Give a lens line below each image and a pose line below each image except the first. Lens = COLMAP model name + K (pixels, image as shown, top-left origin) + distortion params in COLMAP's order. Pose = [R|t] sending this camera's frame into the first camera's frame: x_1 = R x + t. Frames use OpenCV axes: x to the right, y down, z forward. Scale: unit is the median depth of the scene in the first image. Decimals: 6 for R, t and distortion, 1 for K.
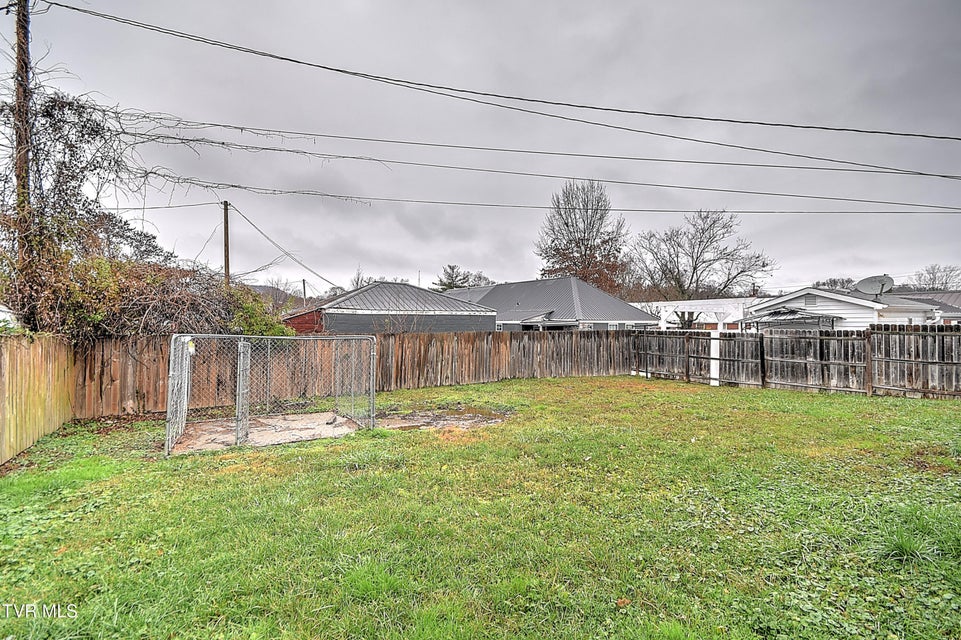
lens RADIAL K [[418.7, 0, 483.9], [0, 418.7, 319.4], [0, 0, 1]] dist [0.009127, -0.003760]
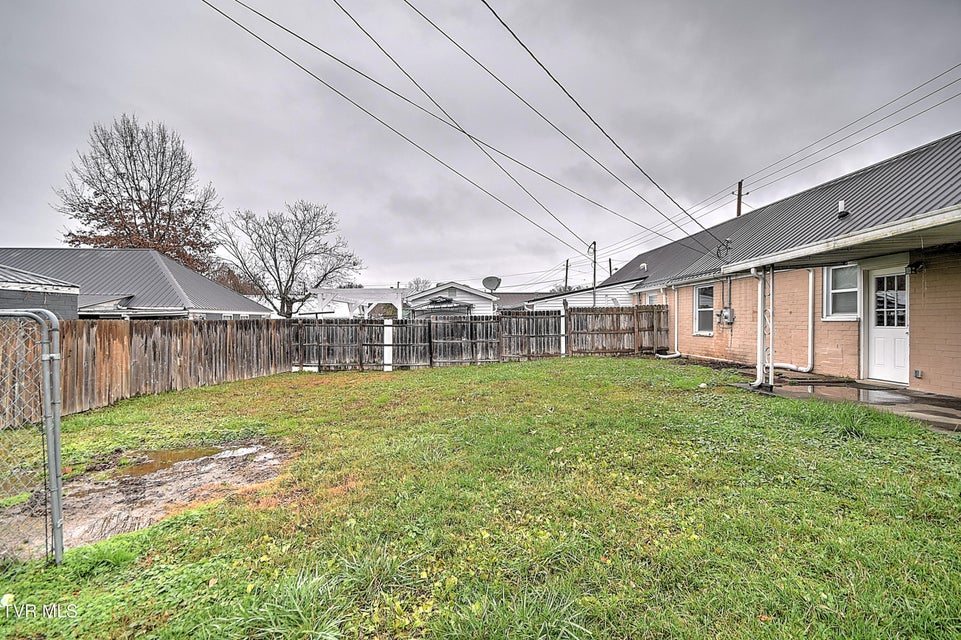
lens RADIAL K [[418.7, 0, 477.6], [0, 418.7, 322.0], [0, 0, 1]] dist [0.009127, -0.003760]
pose [[0.520656, -0.007018, 0.853738, -0.213633], [-0.001340, 0.999958, 0.009038, 0.026933], [-0.853766, -0.005849, 0.520625, 0.270771]]
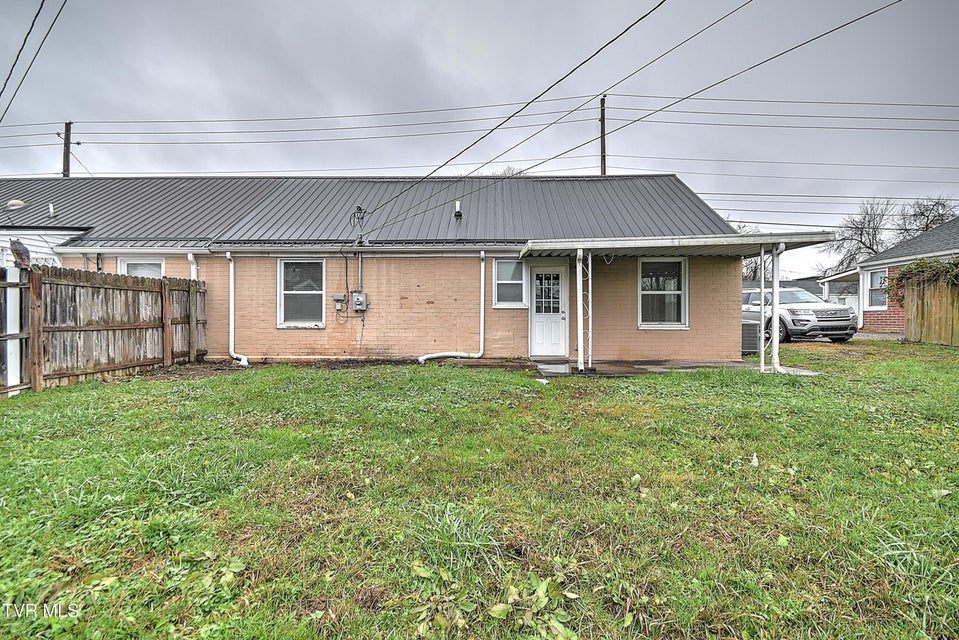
lens RADIAL K [[417.9, 0, 483.0], [0, 417.9, 320.7], [0, 0, 1]] dist [0.009127, -0.003760]
pose [[-0.827920, -0.007019, 0.560803, 0.201723], [-0.010167, 0.999945, -0.002494, 0.050497], [-0.560755, -0.007767, -0.827946, 0.702237]]
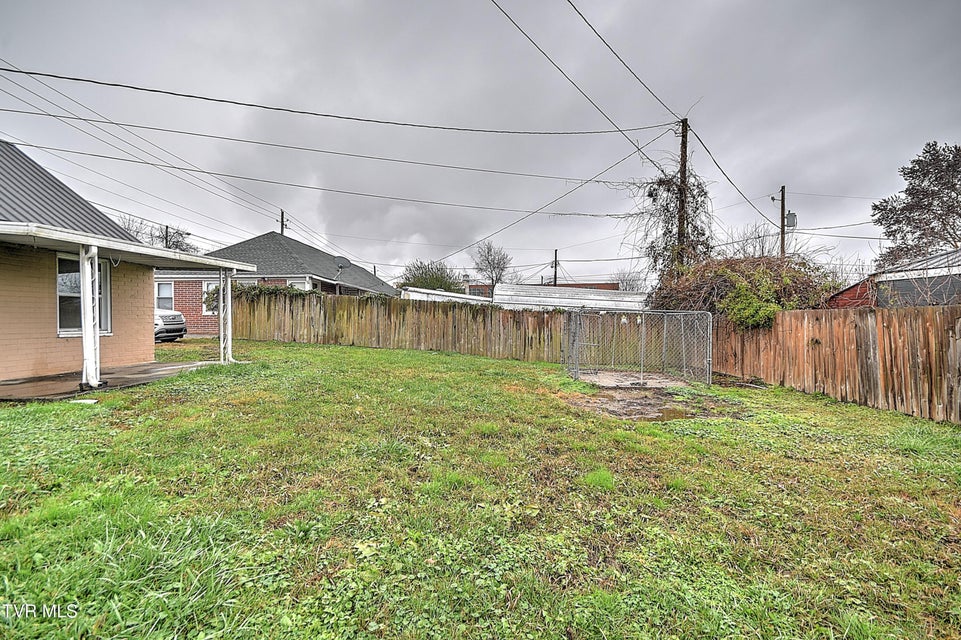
lens RADIAL K [[418.7, 0, 479.9], [0, 418.7, 322.2], [0, 0, 1]] dist [0.009127, -0.003760]
pose [[-0.561860, -0.000529, -0.827232, 0.506983], [0.007135, 0.999960, -0.005486, 0.047188], [0.827201, -0.008984, -0.561834, 0.797315]]
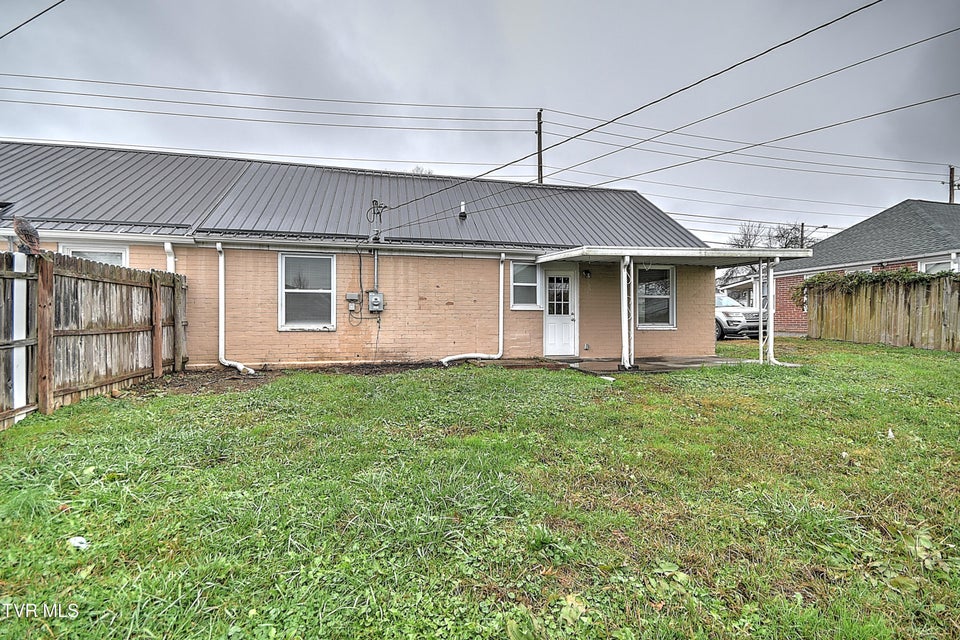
lens RADIAL K [[418.3, 0, 483.6], [0, 418.3, 319.3], [0, 0, 1]] dist [0.009127, -0.003760]
pose [[-0.941472, -0.003375, 0.337074, 0.368176], [-0.007770, 0.999901, -0.011692, 0.052501], [-0.337002, -0.013627, -0.941405, 0.792054]]
